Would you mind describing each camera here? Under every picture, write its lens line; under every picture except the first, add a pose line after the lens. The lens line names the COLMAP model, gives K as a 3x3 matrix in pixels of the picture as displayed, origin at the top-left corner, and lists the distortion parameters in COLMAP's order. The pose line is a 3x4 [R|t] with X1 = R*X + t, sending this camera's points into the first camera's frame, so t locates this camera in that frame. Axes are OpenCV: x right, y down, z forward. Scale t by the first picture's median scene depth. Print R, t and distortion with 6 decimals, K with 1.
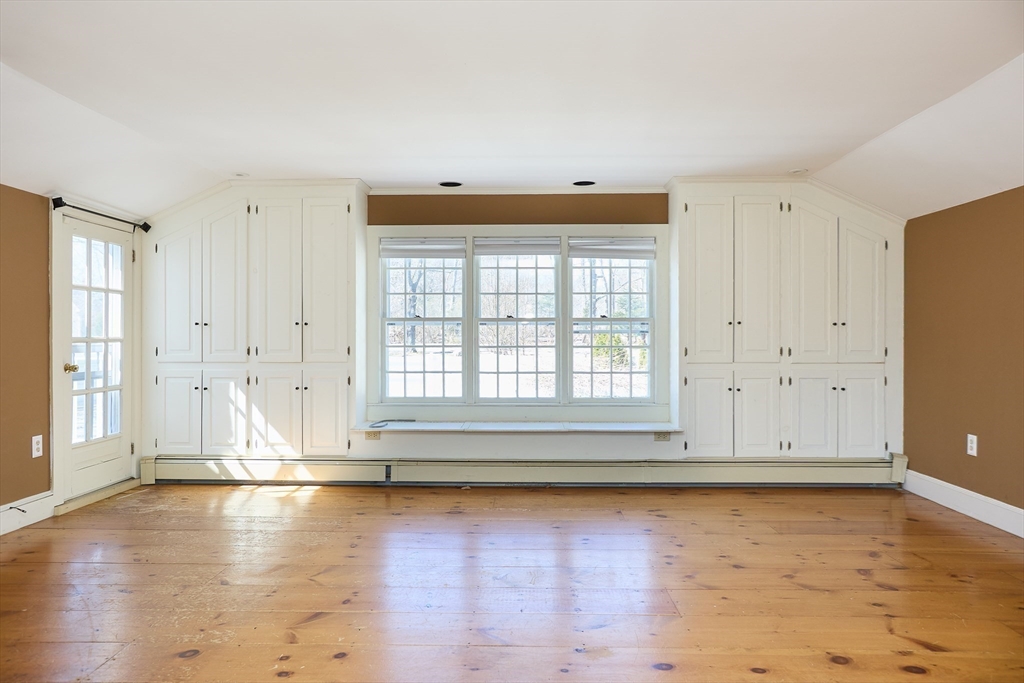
lens RADIAL K [[695.9, 0, 512.0], [0, 695.9, 341.5], [0, 0, 1]] dist [-0.002498, 0.003684]
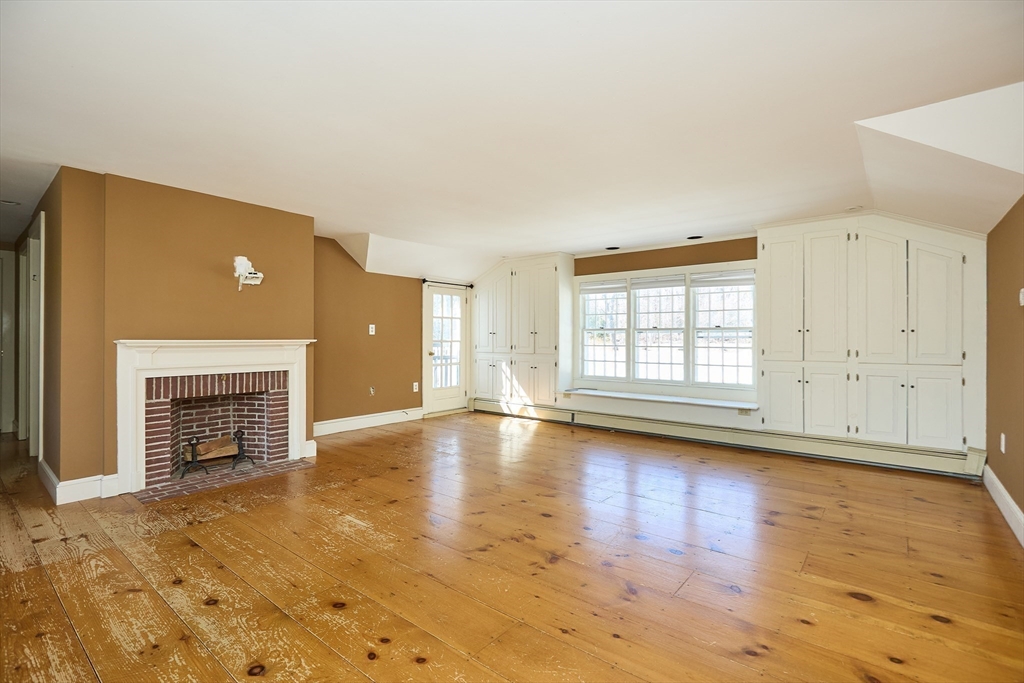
lens RADIAL K [[468.6, 0, 511.9], [0, 468.6, 337.3], [0, 0, 1]] dist [0.002424, 0.000434]
pose [[0.794162, 0.000202, -0.607706, 0.415505], [-0.007586, 0.999925, -0.009581, -0.001140], [0.607659, 0.012219, 0.794104, -0.032772]]
